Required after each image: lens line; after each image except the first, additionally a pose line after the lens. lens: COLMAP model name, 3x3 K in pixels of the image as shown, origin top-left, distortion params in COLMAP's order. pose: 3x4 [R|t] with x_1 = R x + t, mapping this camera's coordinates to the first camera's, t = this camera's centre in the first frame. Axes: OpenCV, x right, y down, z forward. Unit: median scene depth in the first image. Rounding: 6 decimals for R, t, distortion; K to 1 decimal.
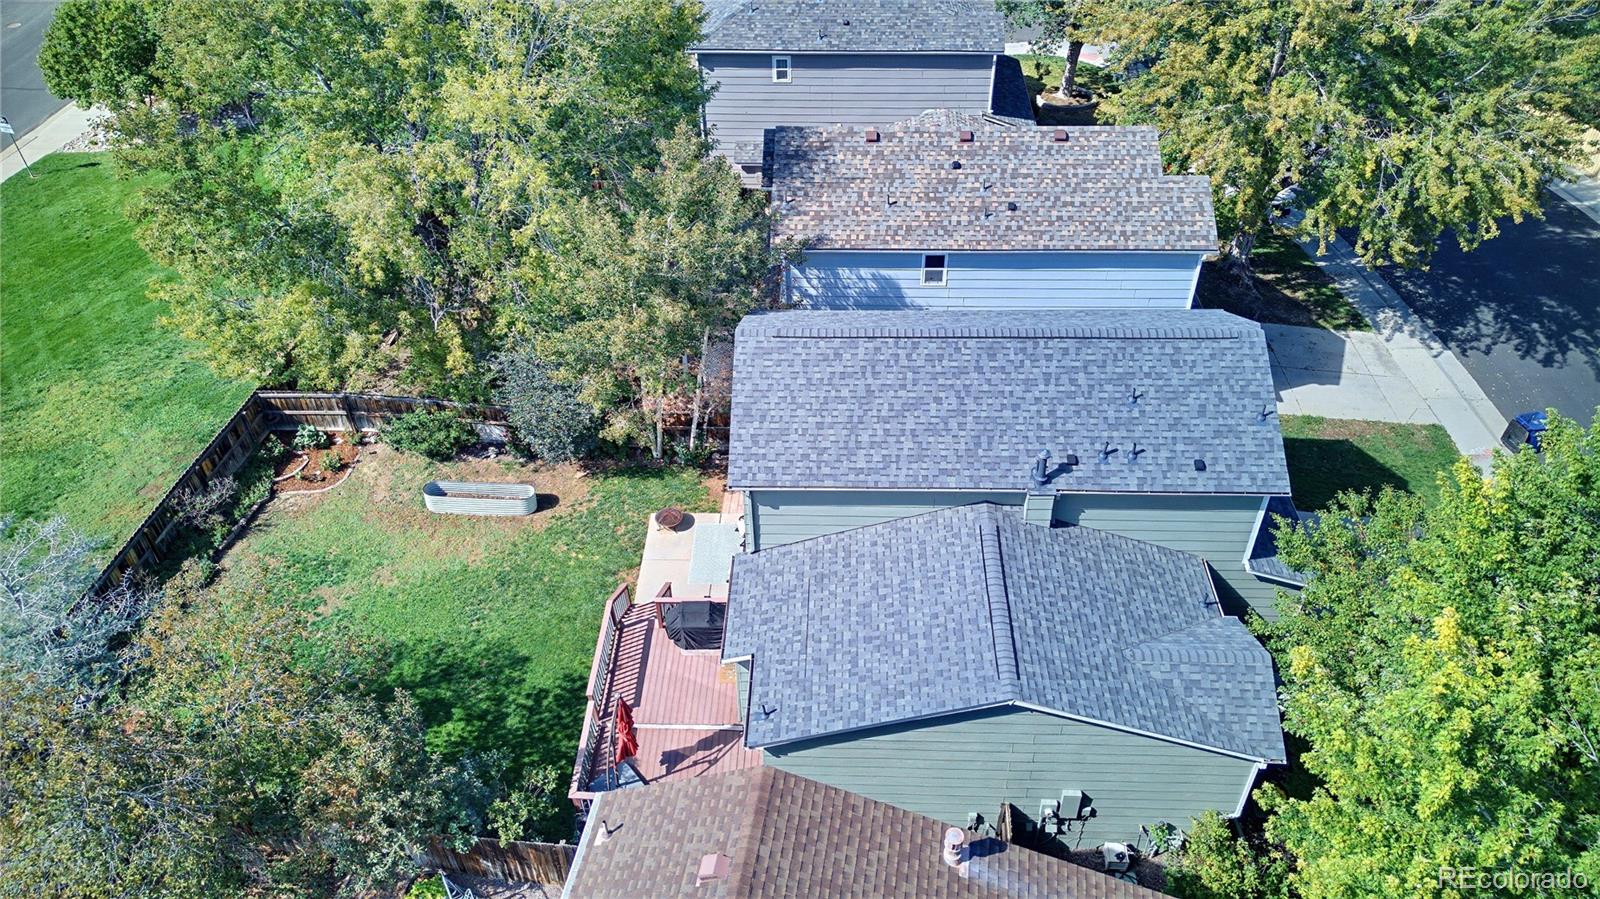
lens RADIAL K [[1140.8, 0, 791.8], [0, 1140.8, 448.1], [0, 0, 1]] dist [0.062739, 0.000666]
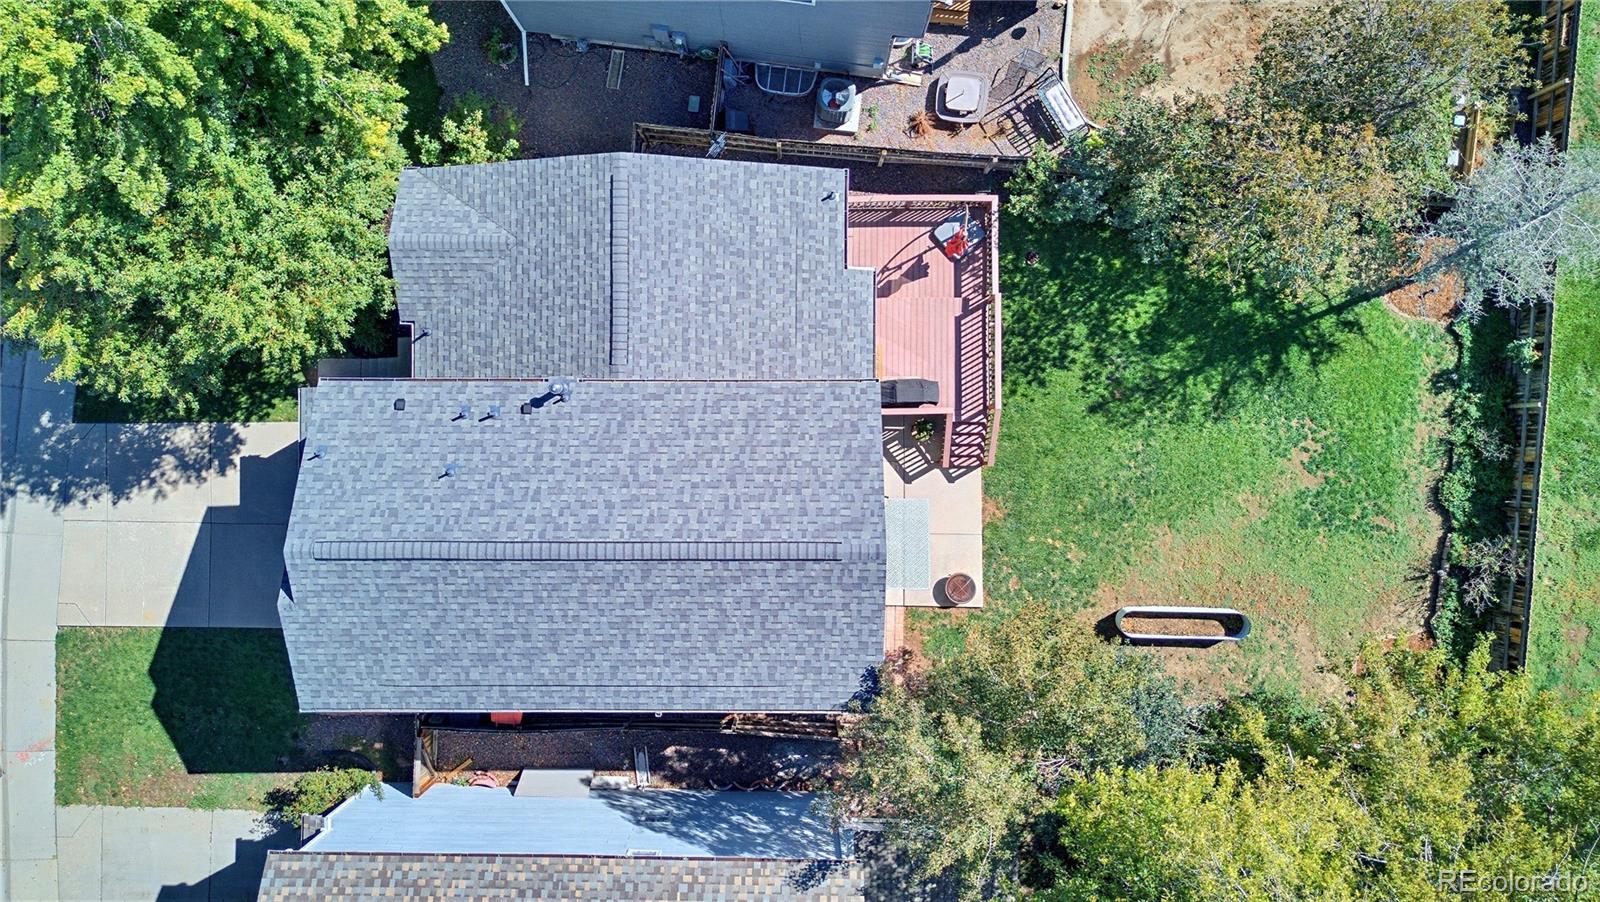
lens RADIAL K [[1140.8, 0, 791.8], [0, 1140.8, 449.6], [0, 0, 1]] dist [0.062739, 0.000666]
pose [[-0.997666, 0.049250, 0.047288, -0.023426], [0.004197, -0.647047, 0.762439, -0.719054], [0.068148, 0.760858, 0.645330, 0.394095]]
